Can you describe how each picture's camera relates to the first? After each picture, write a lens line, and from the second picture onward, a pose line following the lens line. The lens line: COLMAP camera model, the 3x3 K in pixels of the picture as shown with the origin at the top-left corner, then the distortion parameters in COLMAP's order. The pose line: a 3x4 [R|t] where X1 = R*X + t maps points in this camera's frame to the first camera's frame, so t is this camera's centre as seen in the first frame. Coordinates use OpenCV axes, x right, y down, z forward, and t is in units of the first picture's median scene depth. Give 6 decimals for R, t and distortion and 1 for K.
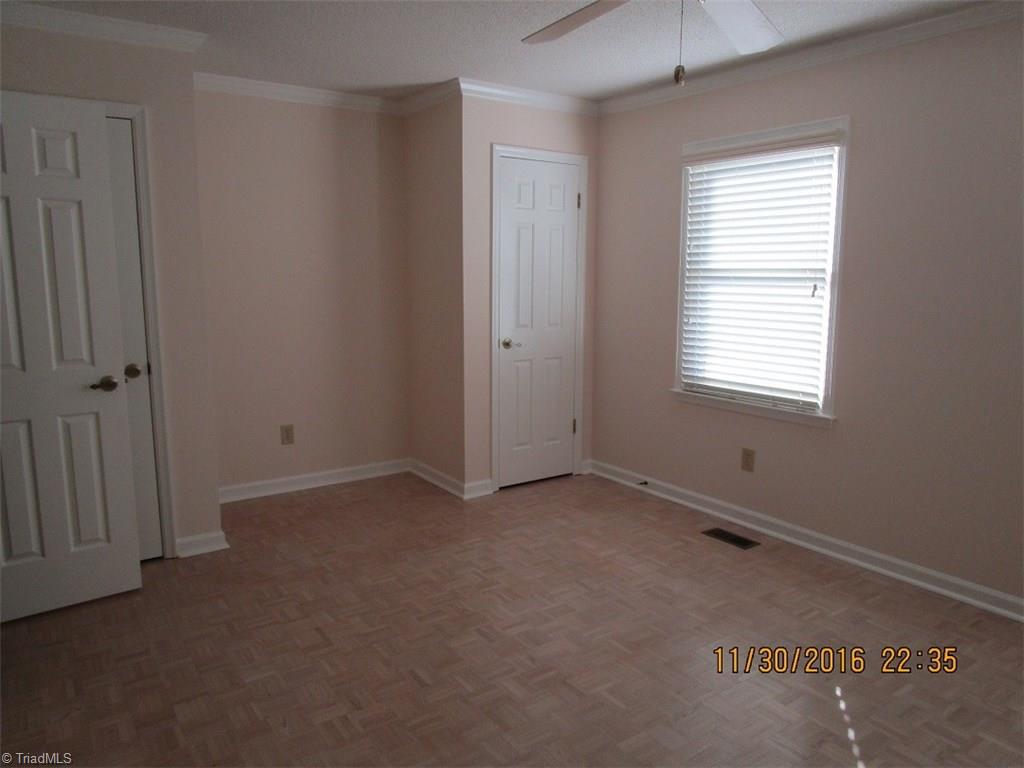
lens RADIAL K [[735.8, 0, 522.4], [0, 735.8, 386.6], [0, 0, 1]] dist [-0.021661, 0.017474]
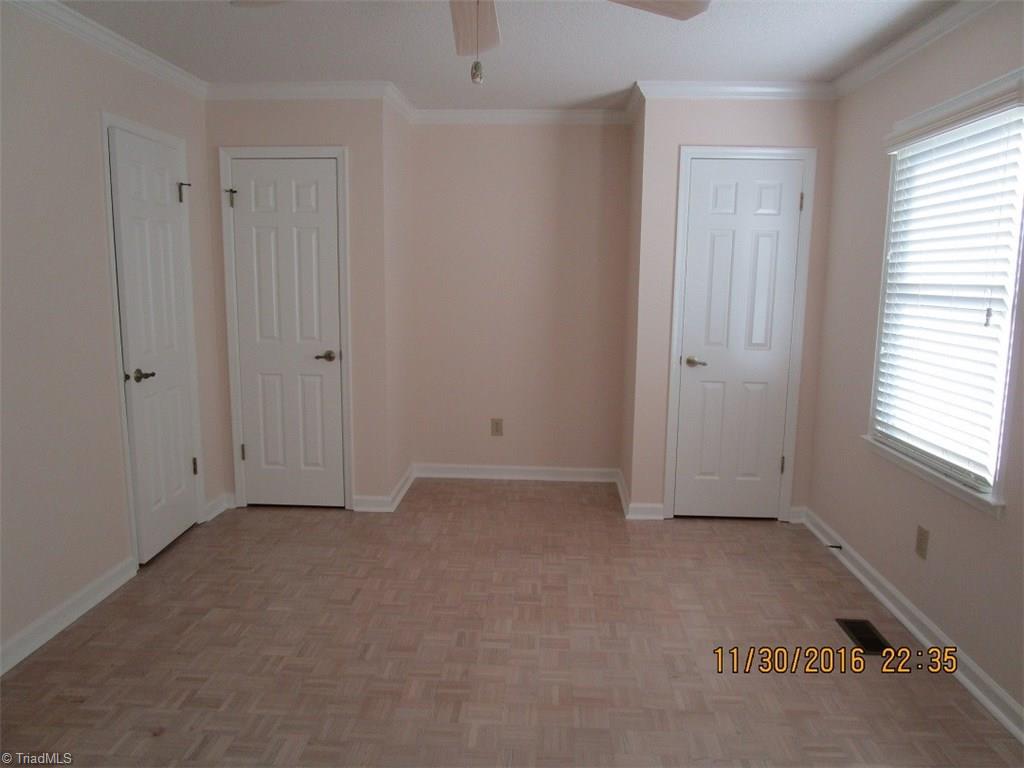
lens RADIAL K [[735.8, 0, 516.6], [0, 735.8, 387.6], [0, 0, 1]] dist [-0.021661, 0.017474]
pose [[0.786368, 0.102491, -0.609197, 0.412057], [-0.108828, 0.993702, 0.026702, -0.029574], [0.608097, 0.045300, 0.792569, 0.157307]]
